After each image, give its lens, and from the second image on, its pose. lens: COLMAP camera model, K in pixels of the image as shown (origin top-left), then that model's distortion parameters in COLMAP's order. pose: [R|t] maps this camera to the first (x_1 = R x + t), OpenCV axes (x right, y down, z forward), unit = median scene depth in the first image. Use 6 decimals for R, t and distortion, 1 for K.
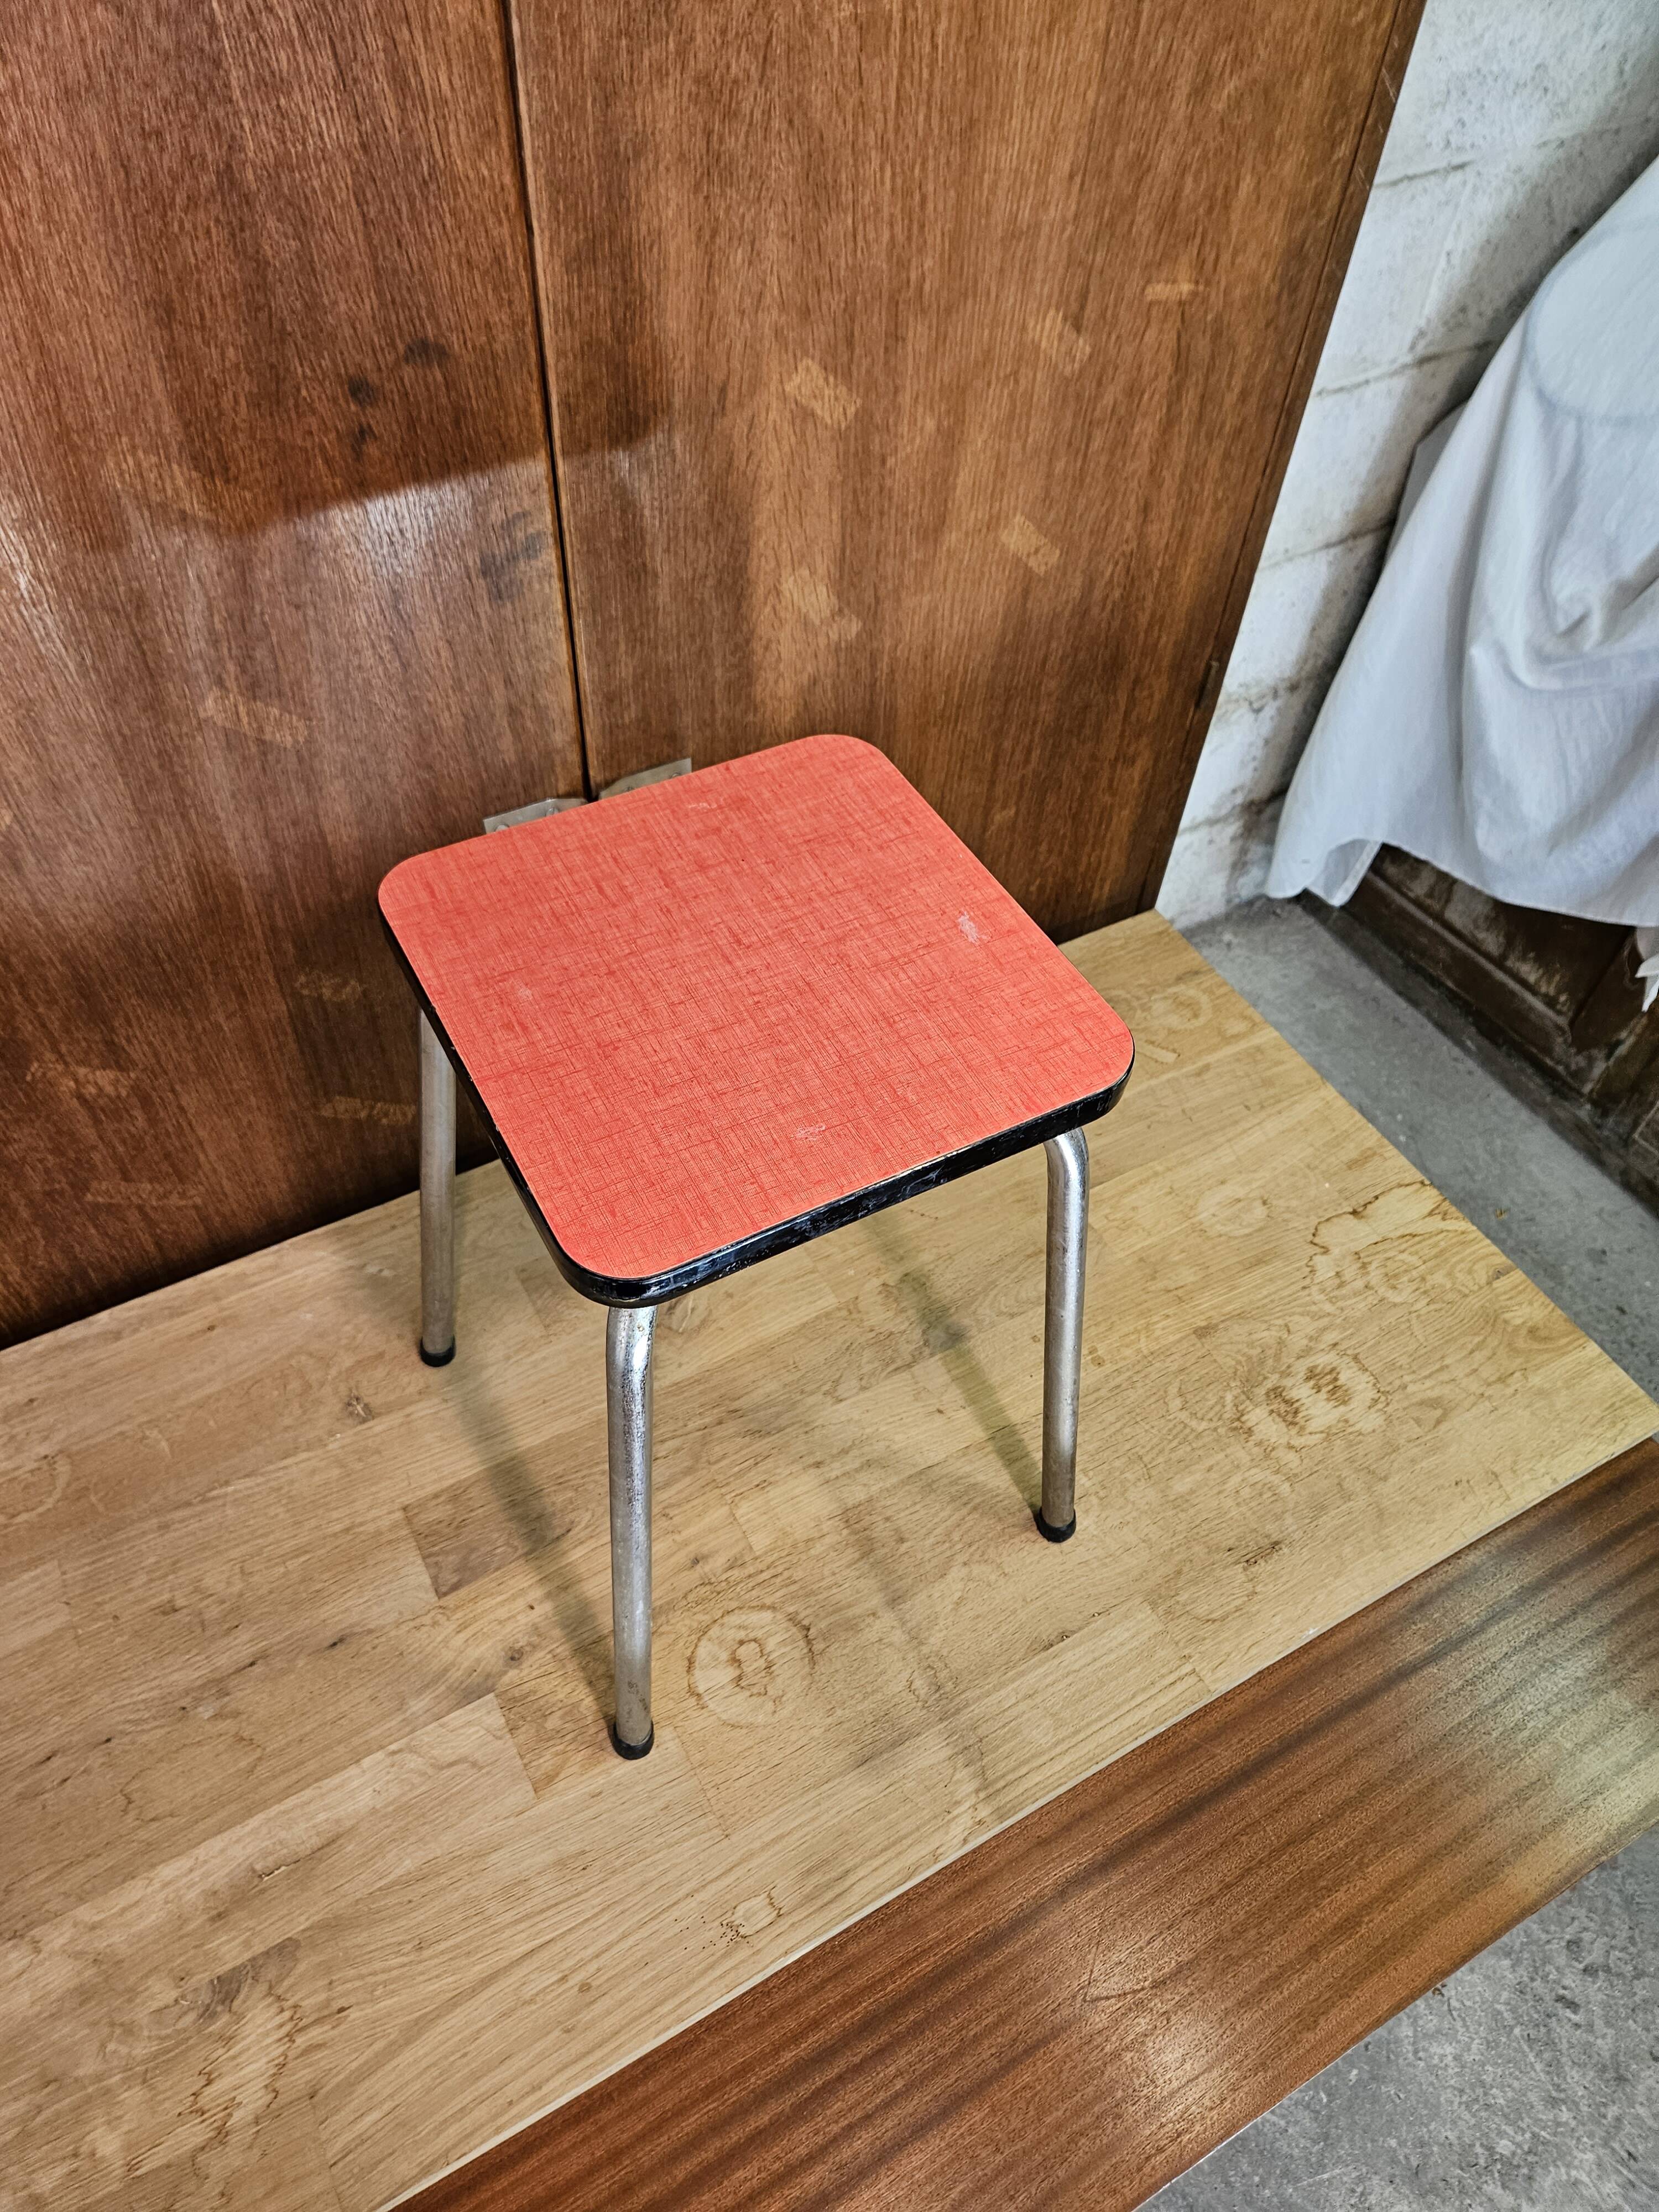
lens RADIAL K [[1496.9, 0, 797.8], [0, 1496.9, 1116.4], [0, 0, 1]] dist [0.064661, -0.059009]
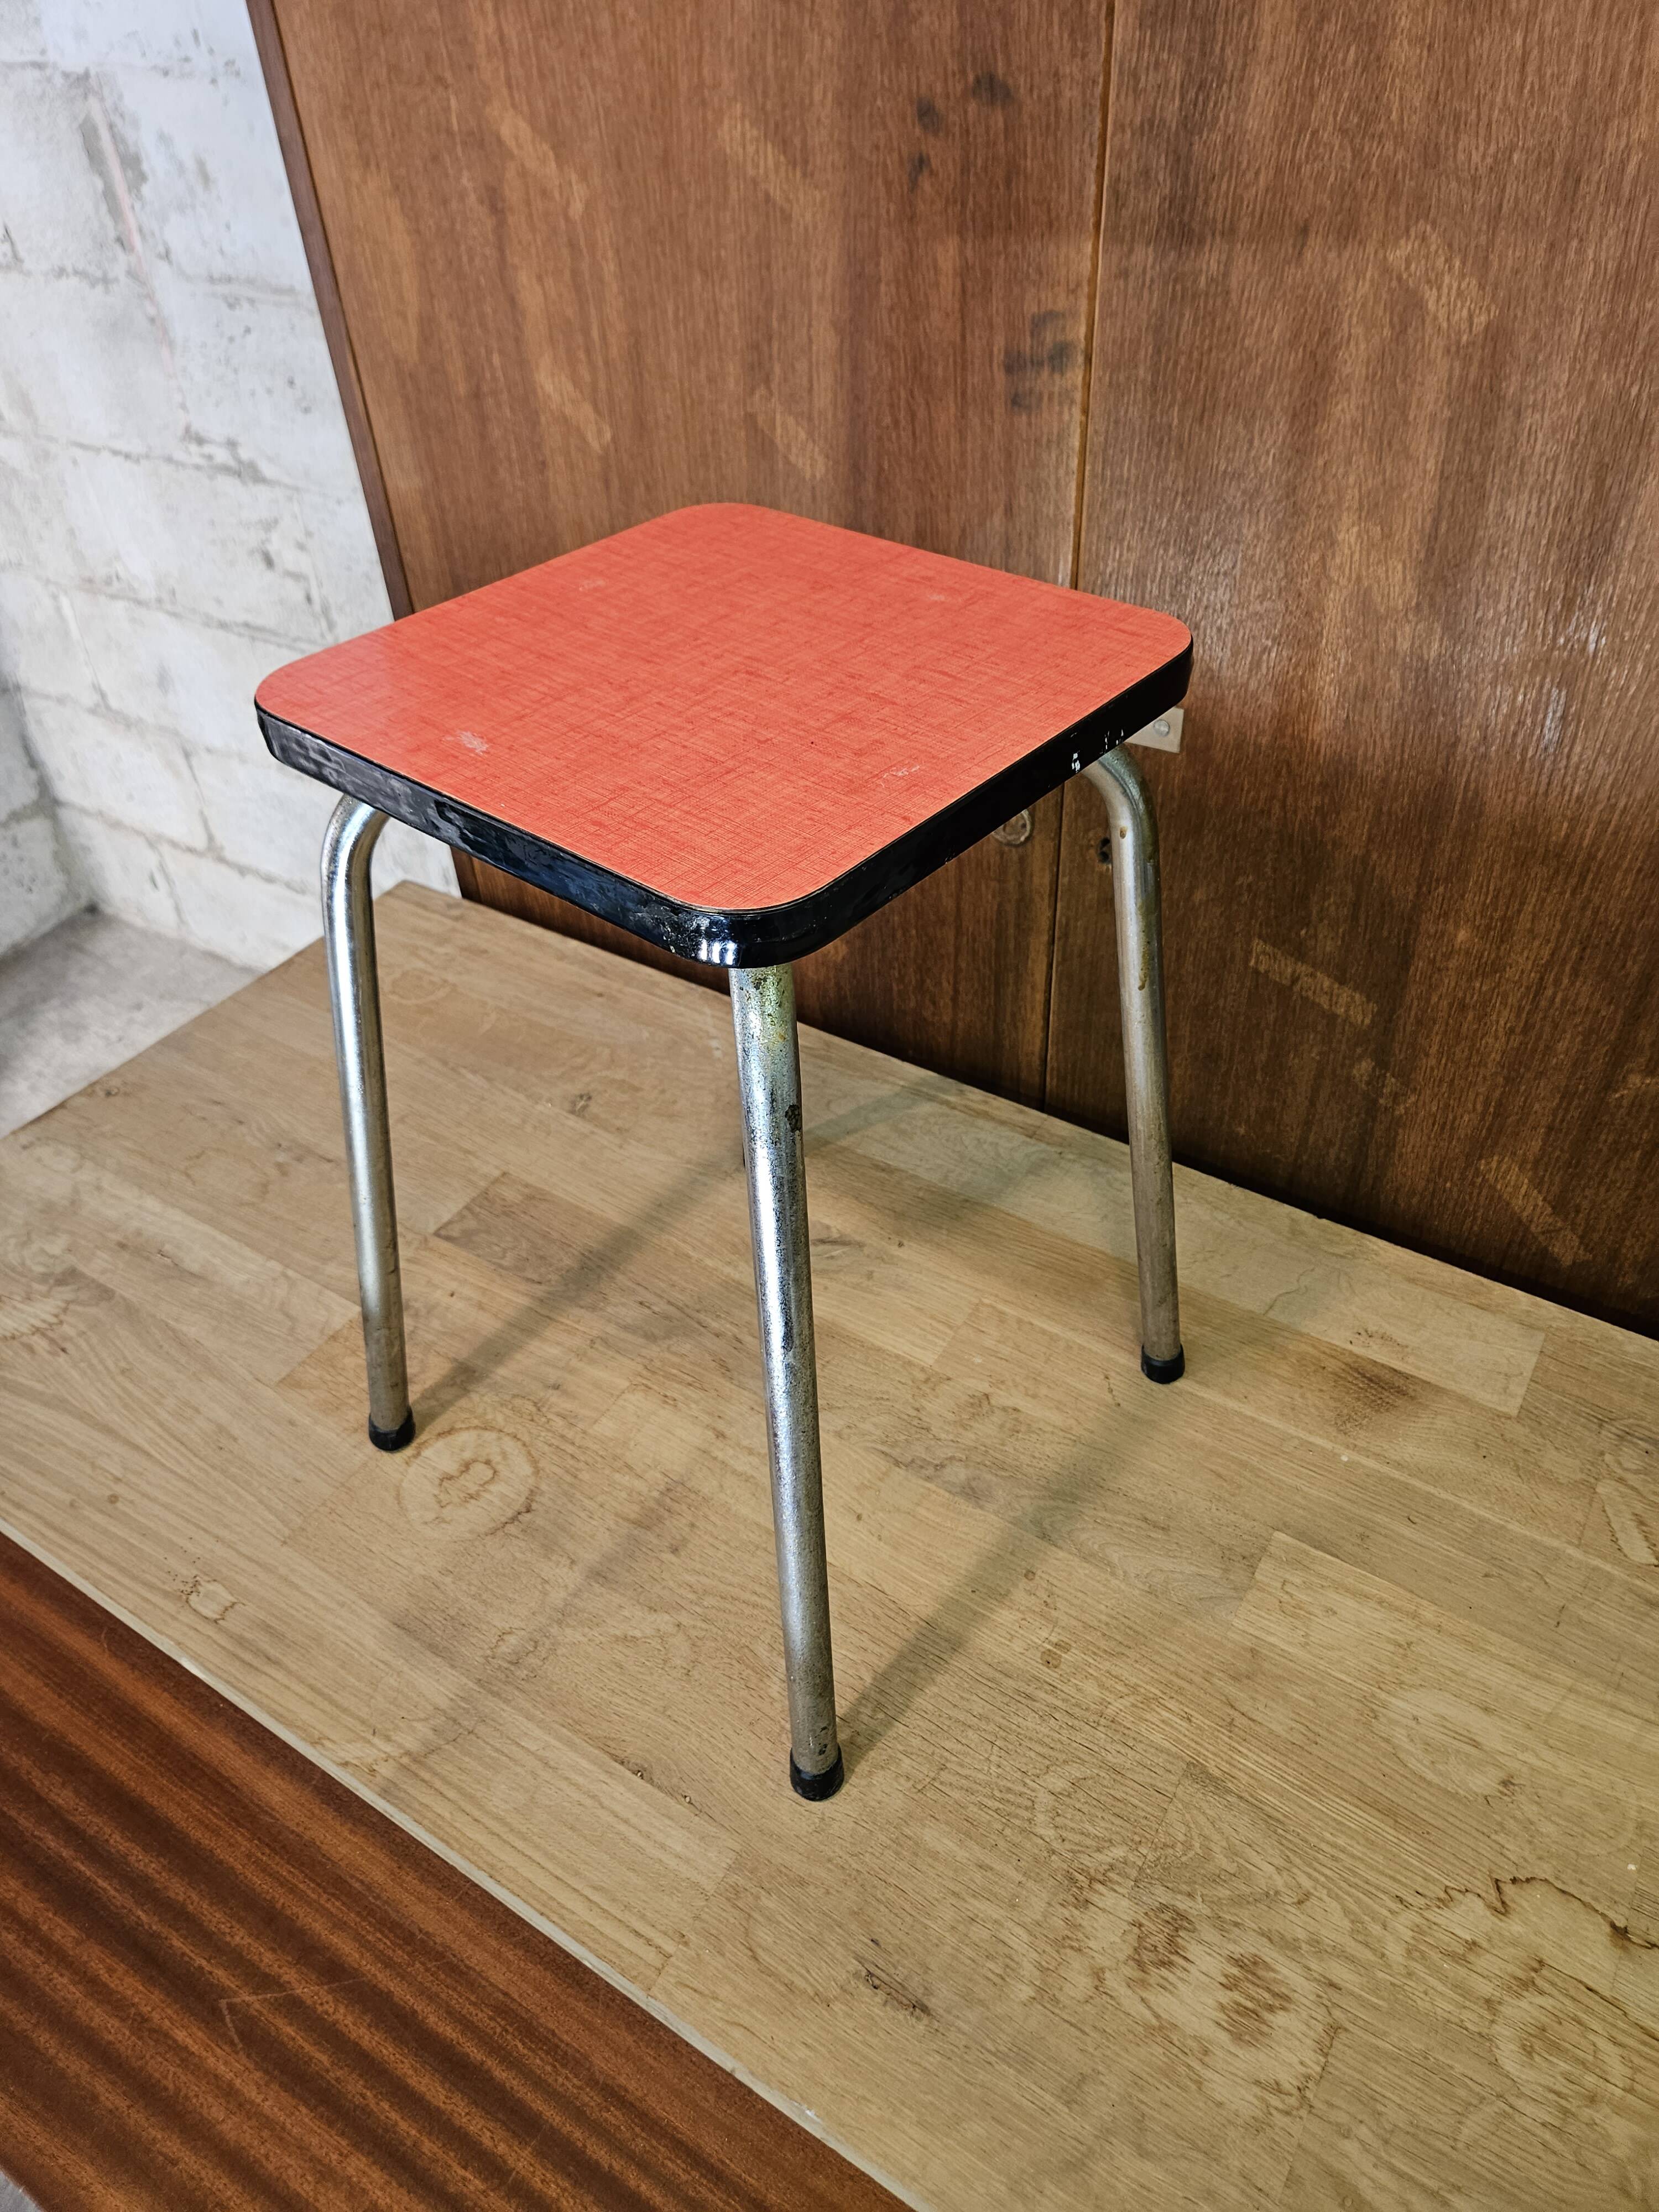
lens RADIAL K [[1498.4, 0, 819.5], [0, 1498.4, 1074.7], [0, 0, 1]] dist [0.055969, -0.049469]
pose [[0.474723, 0.519296, -0.710612, 0.582733], [-0.650850, 0.750637, 0.113747, -0.053391], [0.592480, 0.408504, 0.694328, 0.412001]]
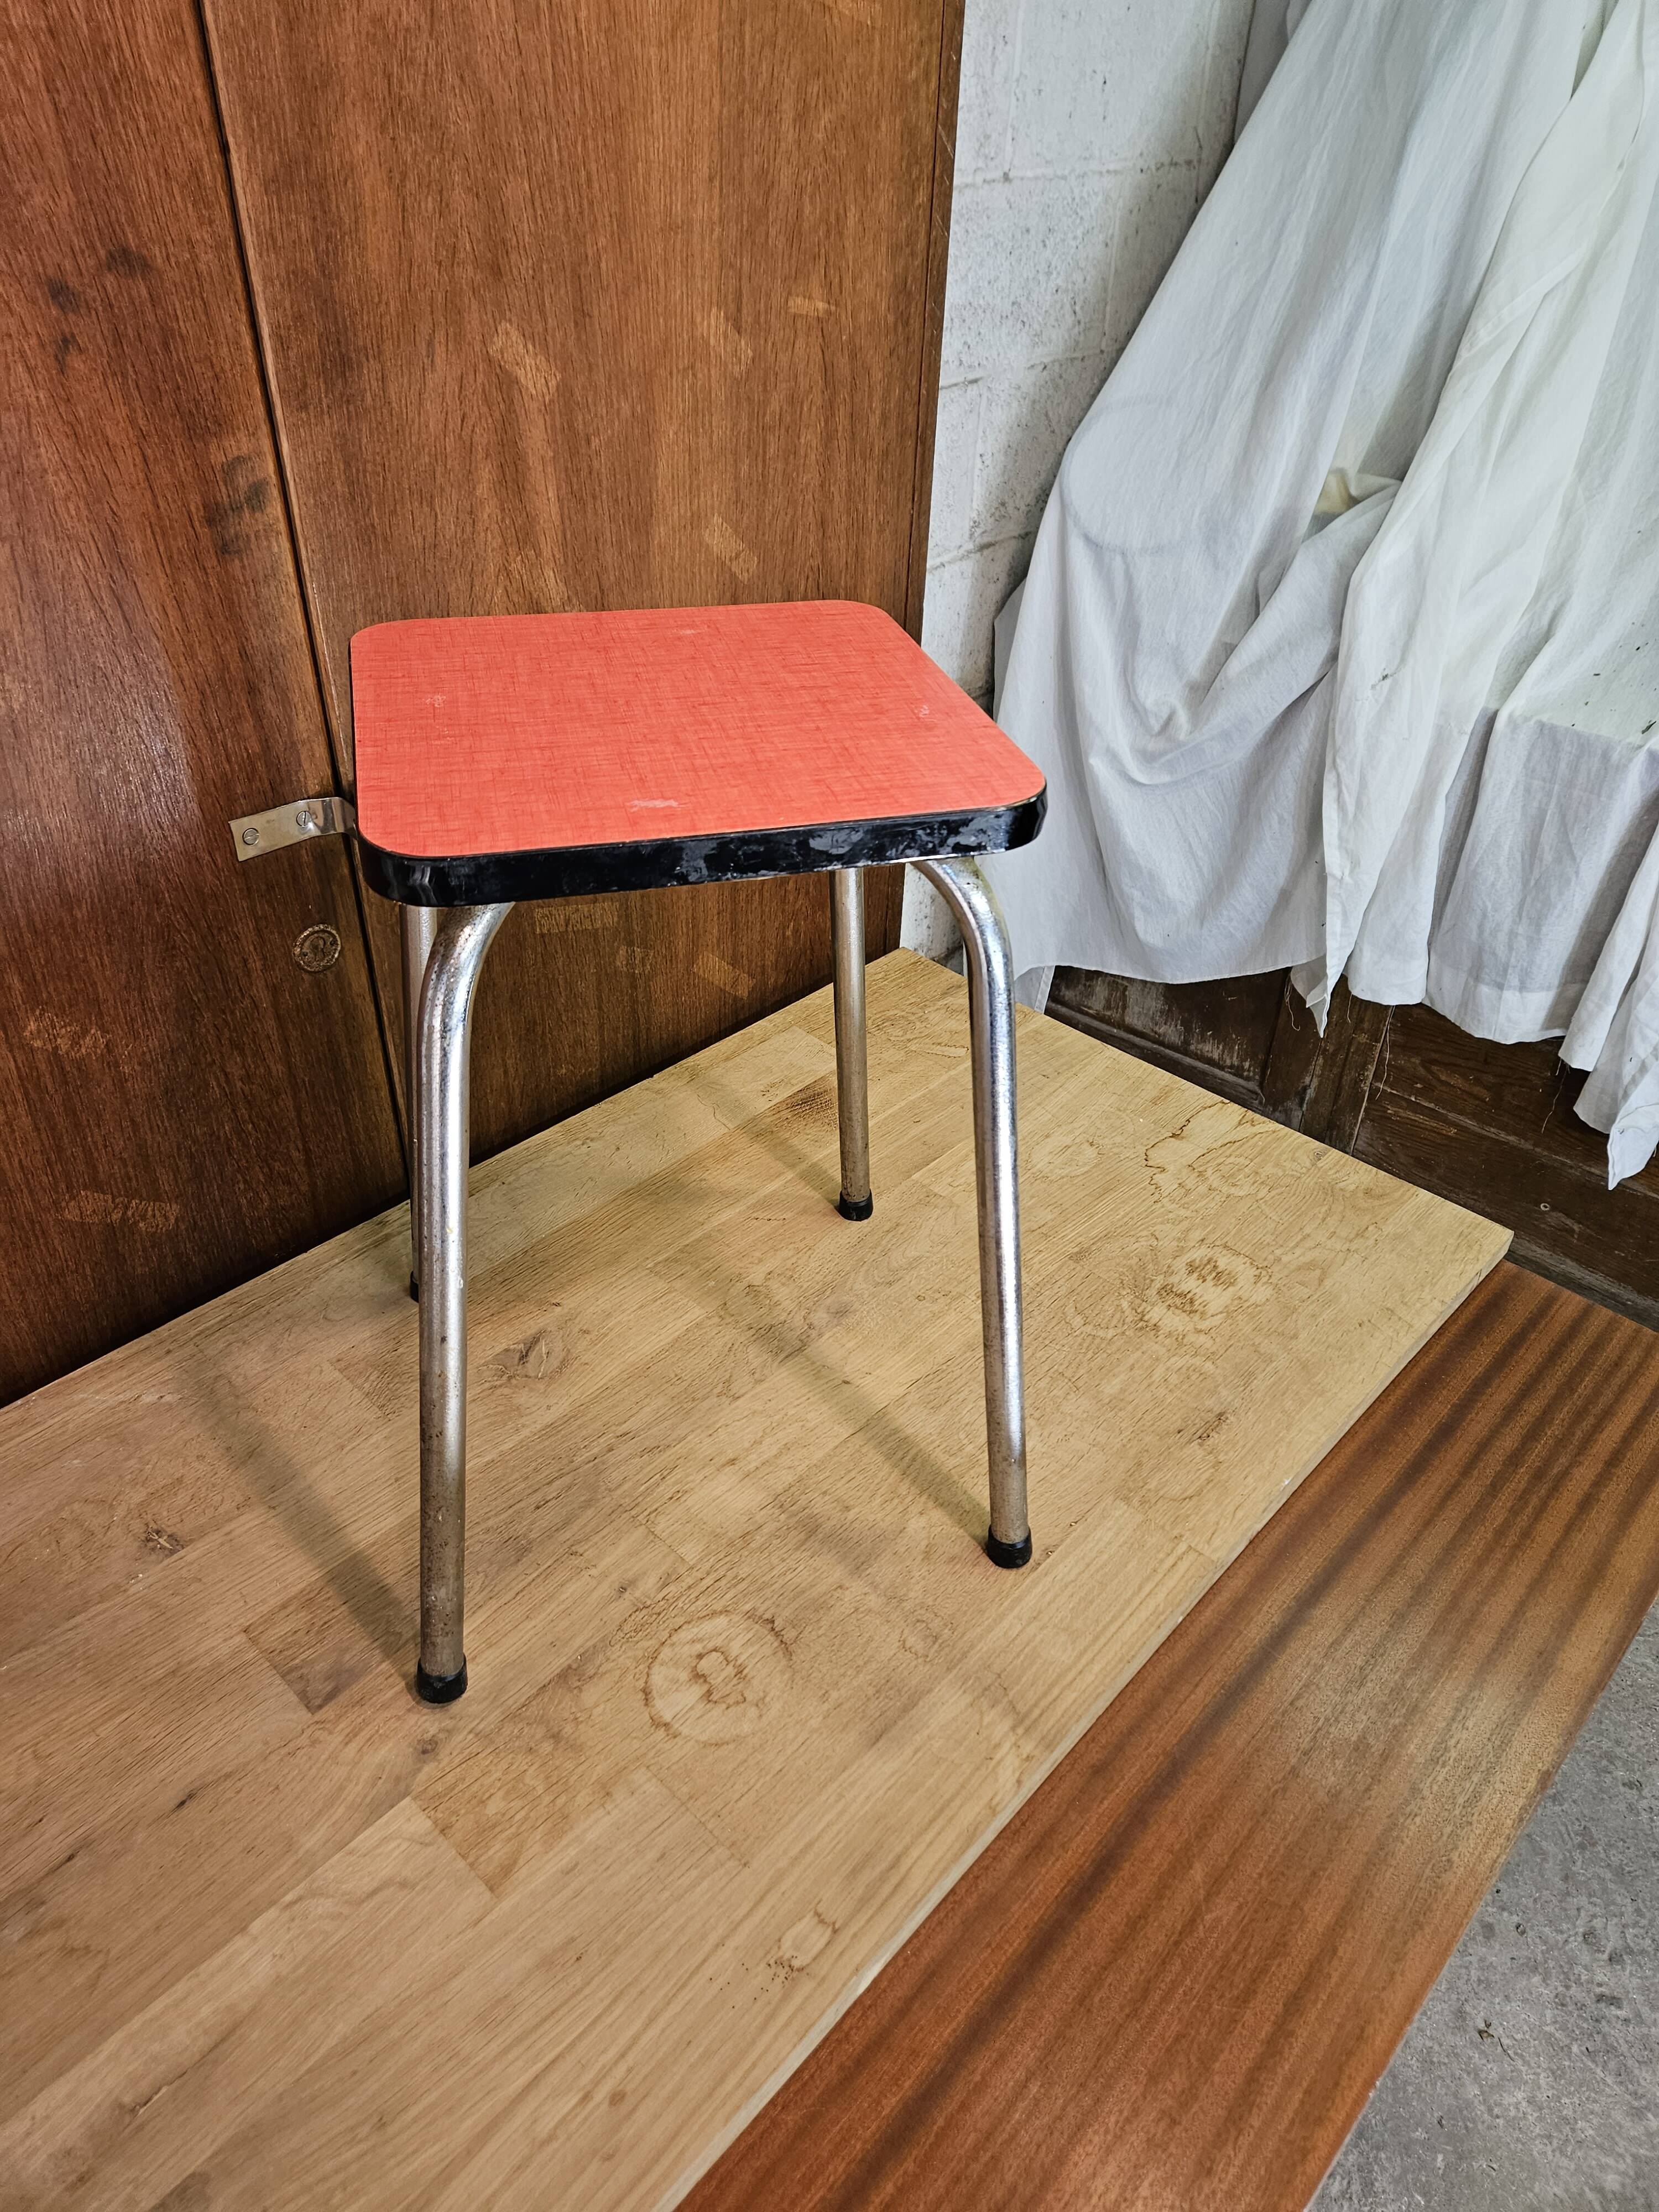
lens RADIAL K [[1484.4, 0, 829.8], [0, 1484.4, 1084.3], [0, 0, 1]] dist [0.075238, -0.063680]
pose [[0.951569, -0.178375, 0.250396, -0.123386], [0.238714, 0.941935, -0.236166, 0.269420], [-0.193731, 0.284502, 0.938897, 0.116025]]
